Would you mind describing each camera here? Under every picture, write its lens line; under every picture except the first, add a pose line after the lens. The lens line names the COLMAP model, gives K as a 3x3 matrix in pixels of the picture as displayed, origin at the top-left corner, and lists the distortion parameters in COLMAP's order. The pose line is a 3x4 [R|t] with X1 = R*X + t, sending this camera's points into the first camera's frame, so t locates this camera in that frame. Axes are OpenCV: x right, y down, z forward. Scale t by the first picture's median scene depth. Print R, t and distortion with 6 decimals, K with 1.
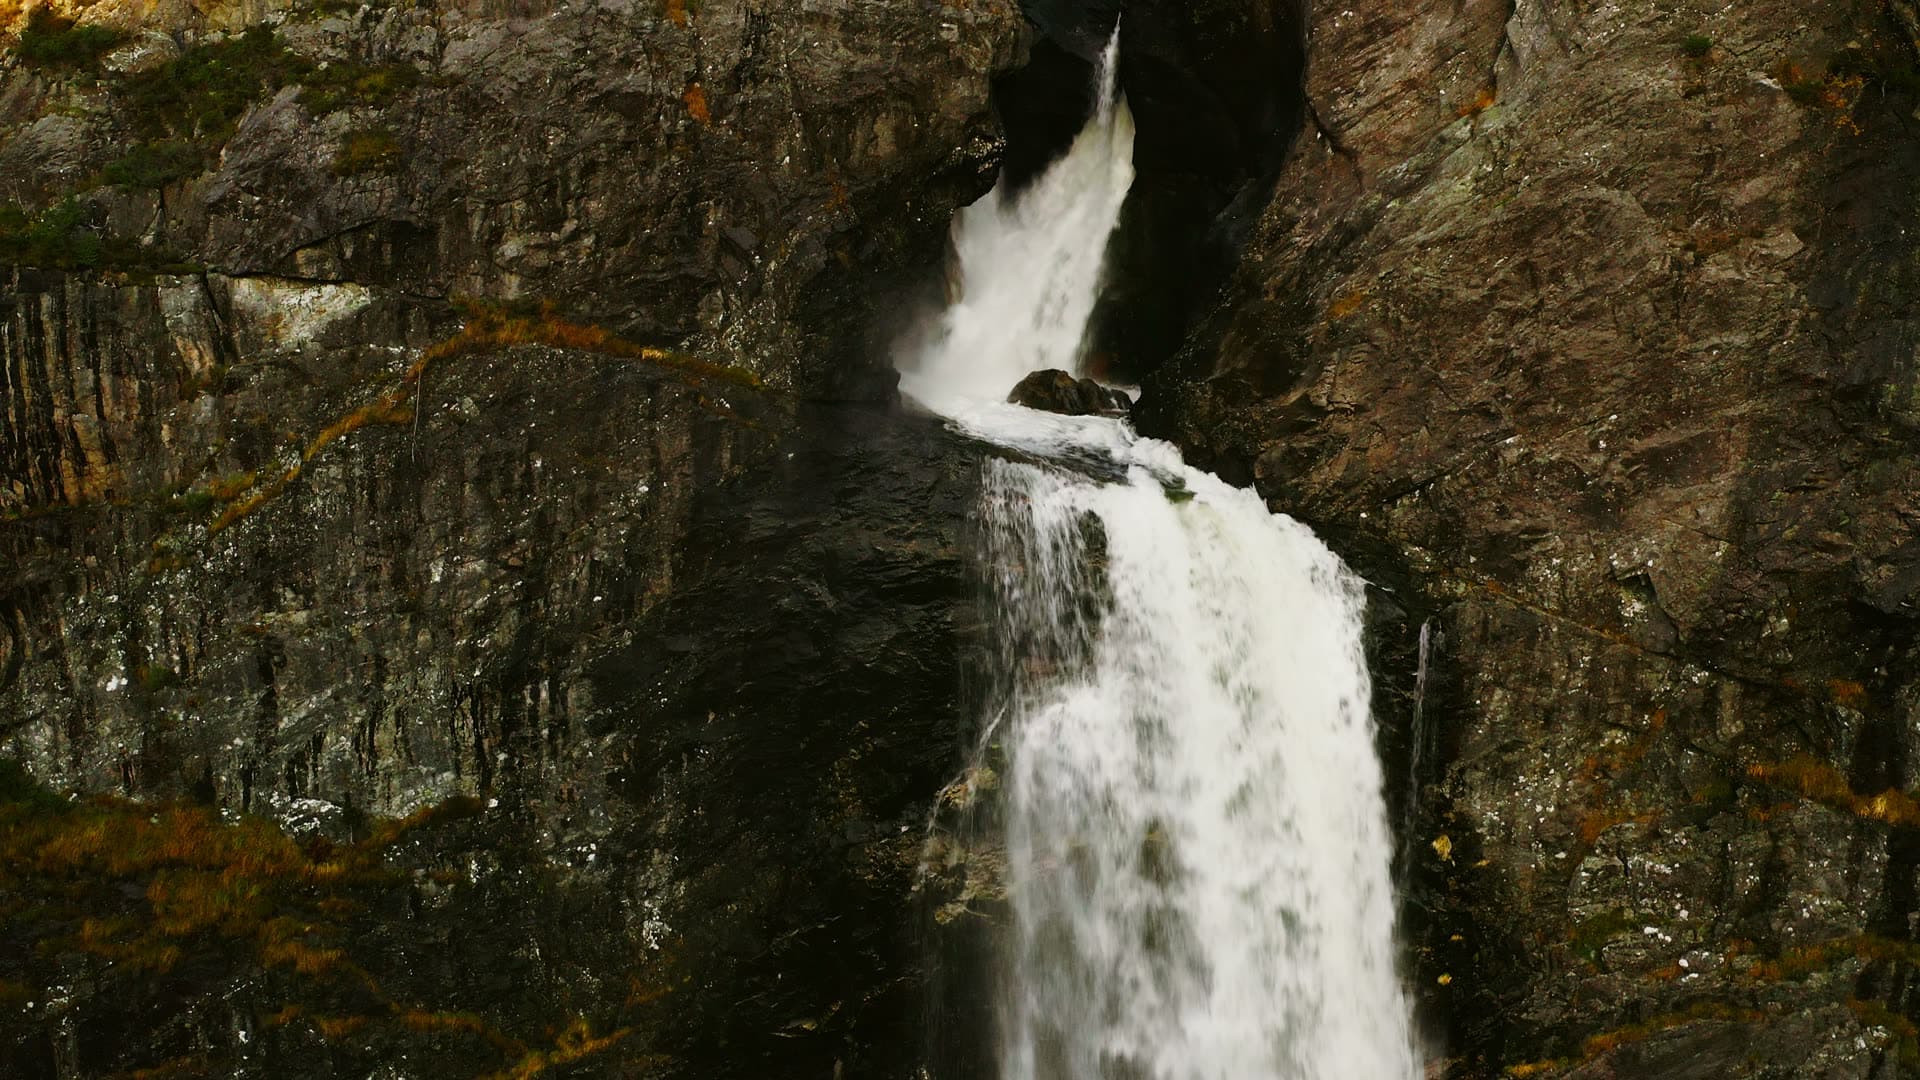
lens RADIAL K [[2169.0, 0, 988.3], [0, 2169.0, 525.7], [0, 0, 1]] dist [-0.186066, 0.000000]
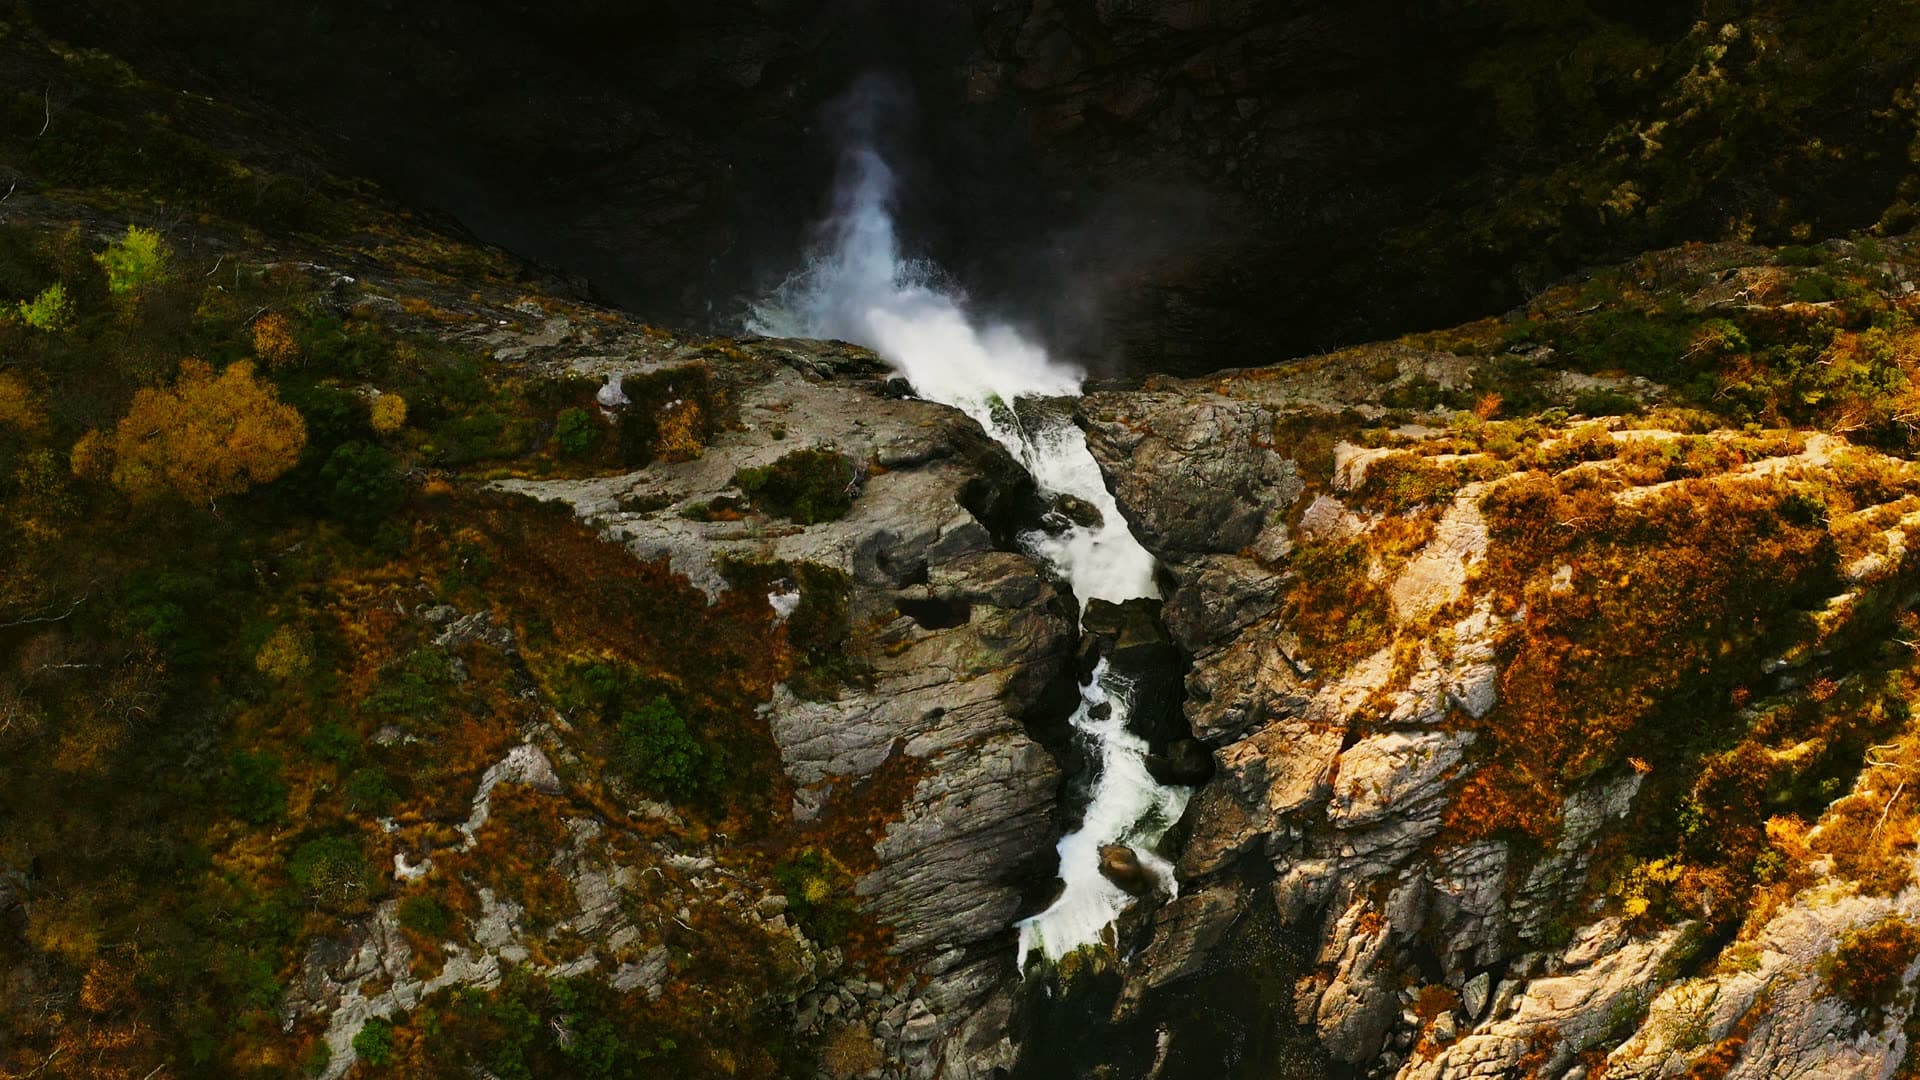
lens RADIAL K [[2169.0, 0, 958.4], [0, 2169.0, 534.0], [0, 0, 1]] dist [-0.186066, 0.000000]
pose [[-0.951463, 0.307727, 0.004630, 0.152928], [-0.060562, -0.201959, 0.977520, -2.335893], [0.301745, 0.929794, 0.210793, 0.588585]]
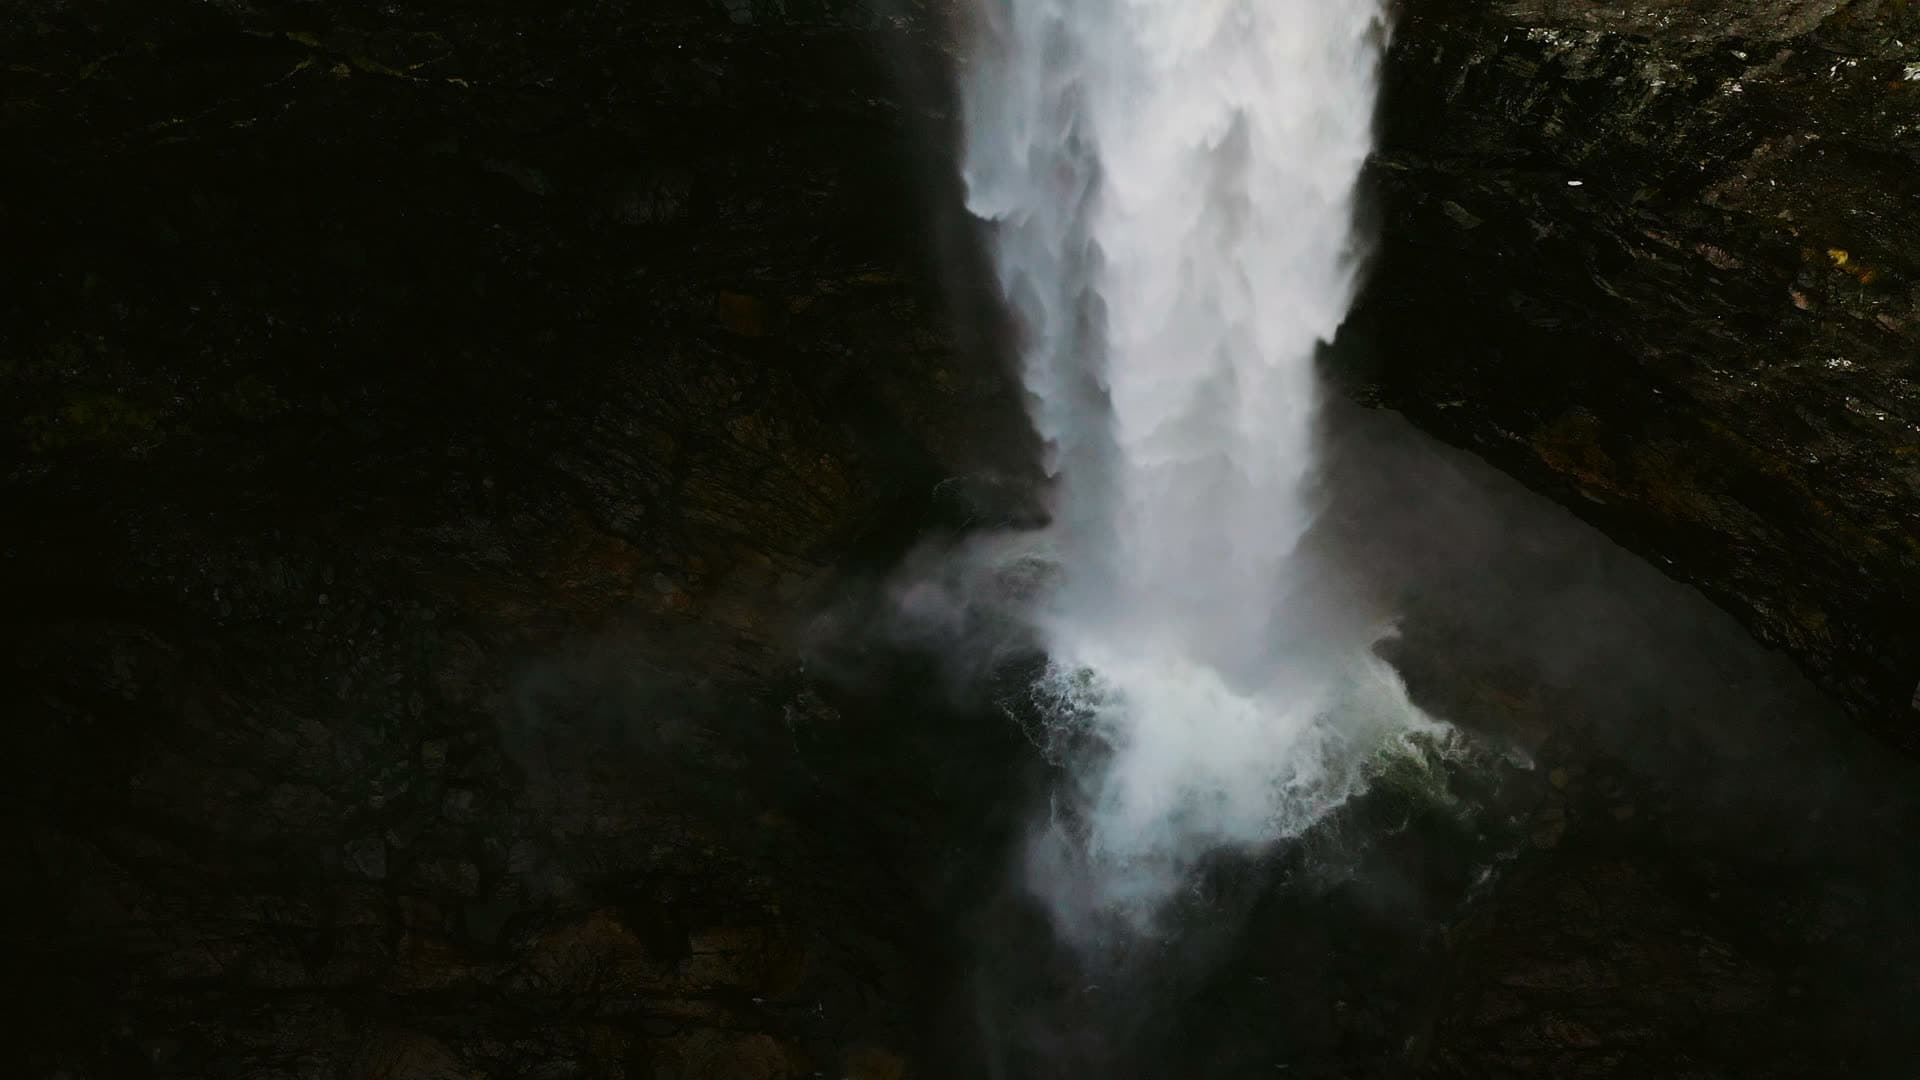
lens RADIAL K [[2169.0, 0, 962.6], [0, 2169.0, 536.4], [0, 0, 1]] dist [-0.186066, 0.000000]
pose [[0.999087, -0.035186, -0.024213, 0.033775], [0.036531, 0.410220, 0.911255, -0.418974], [-0.022131, -0.911307, 0.411131, 0.337755]]
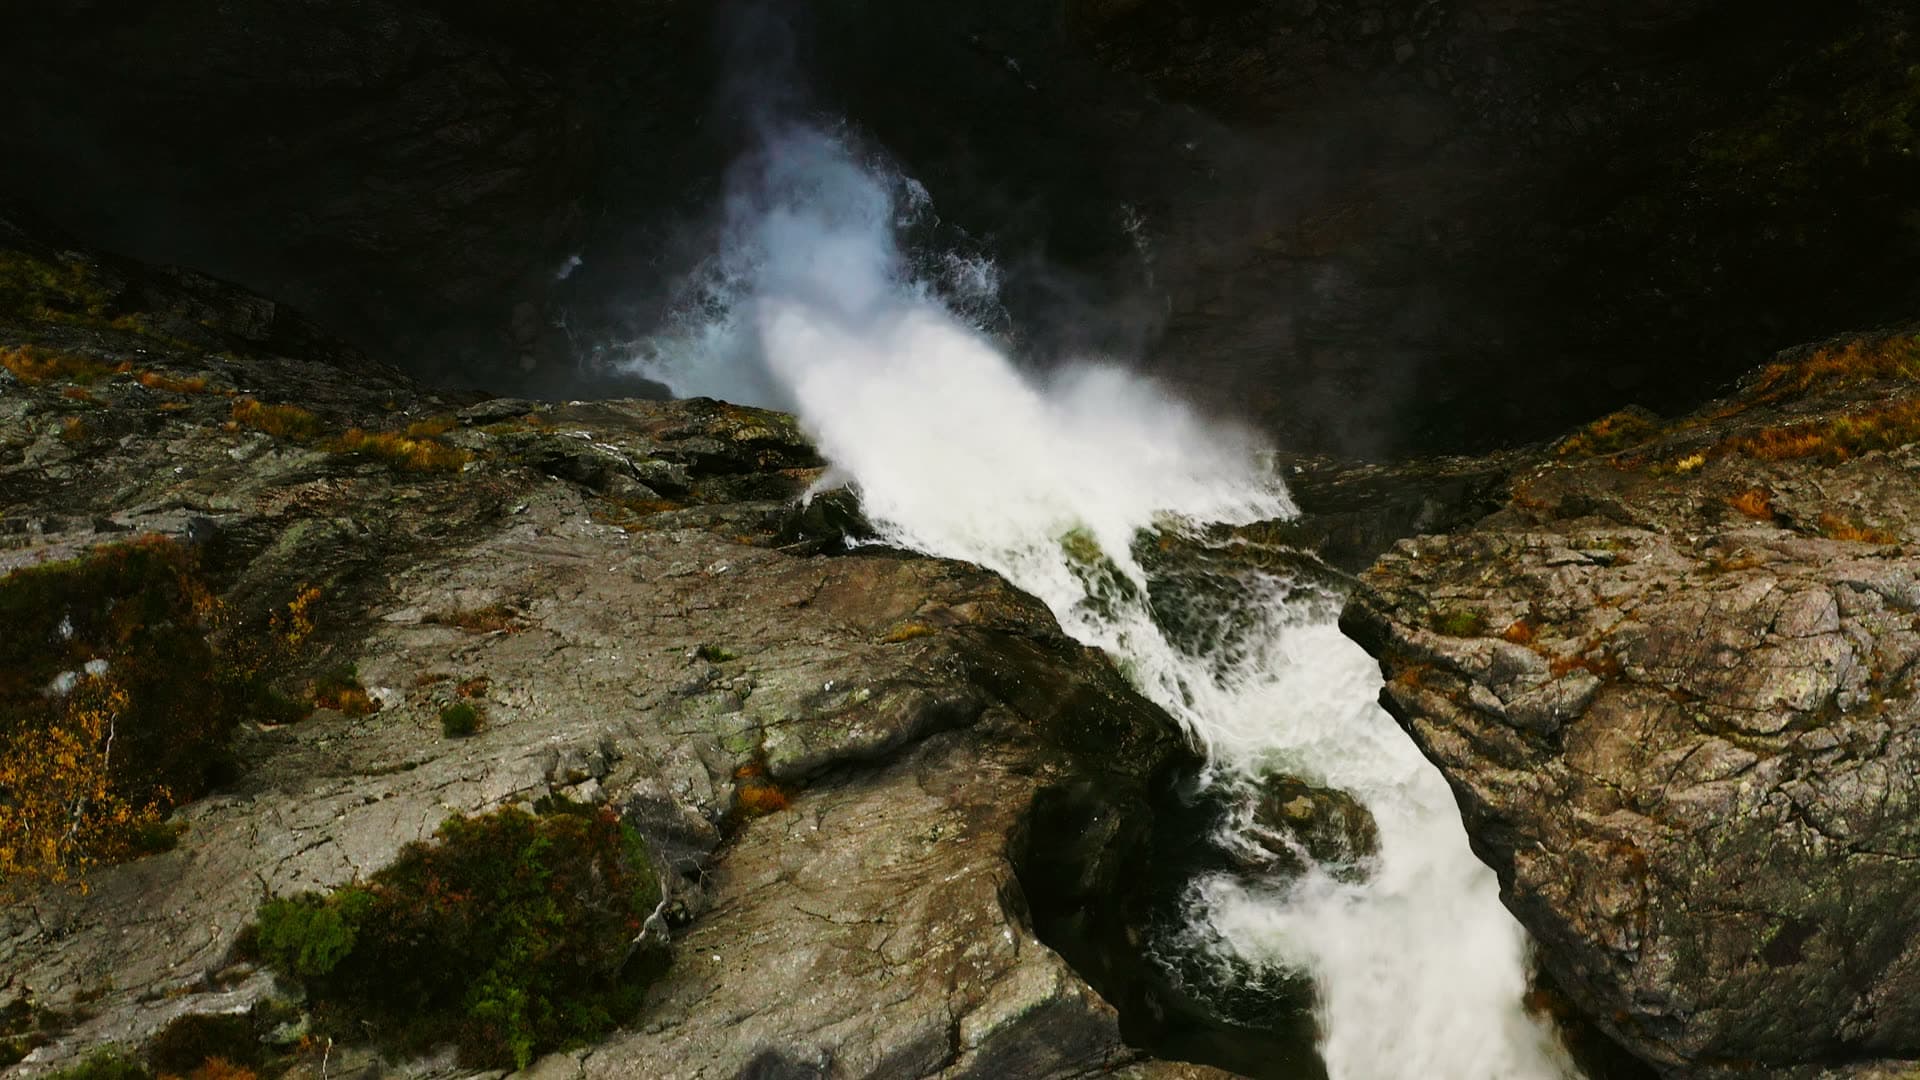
lens RADIAL K [[2169.0, 0, 962.2], [0, 2169.0, 529.1], [0, 0, 1]] dist [-0.186066, 0.000000]
pose [[-0.931442, 0.363817, 0.007247, 0.119045], [-0.067470, -0.192236, 0.979027, -0.898693], [0.357580, 0.911418, 0.203603, 0.753280]]
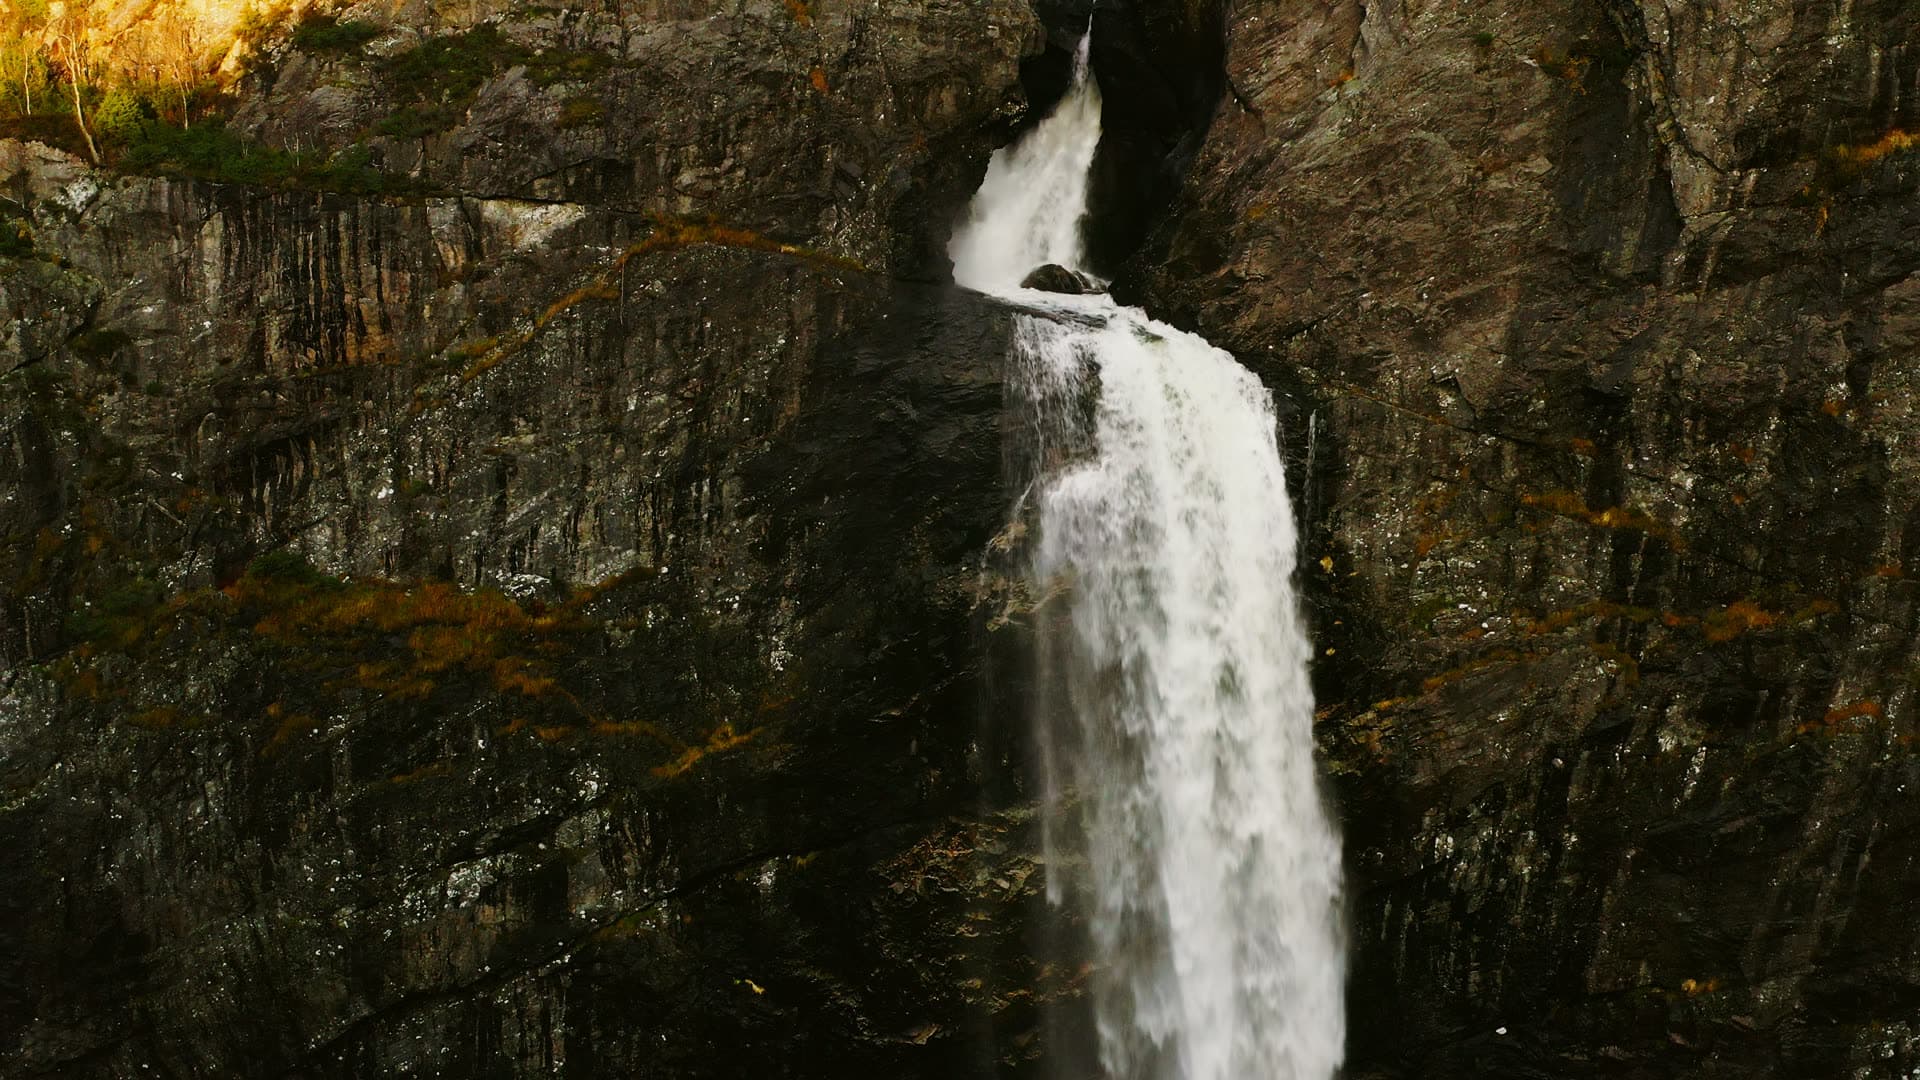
lens RADIAL K [[2169.0, 0, 971.3], [0, 2169.0, 535.4], [0, 0, 1]] dist [-0.186066, 0.000000]
pose [[0.998162, -0.013771, 0.059012, -0.121646], [0.013433, 0.999891, 0.006124, 0.109085], [-0.059090, -0.005320, 0.998238, -0.481306]]
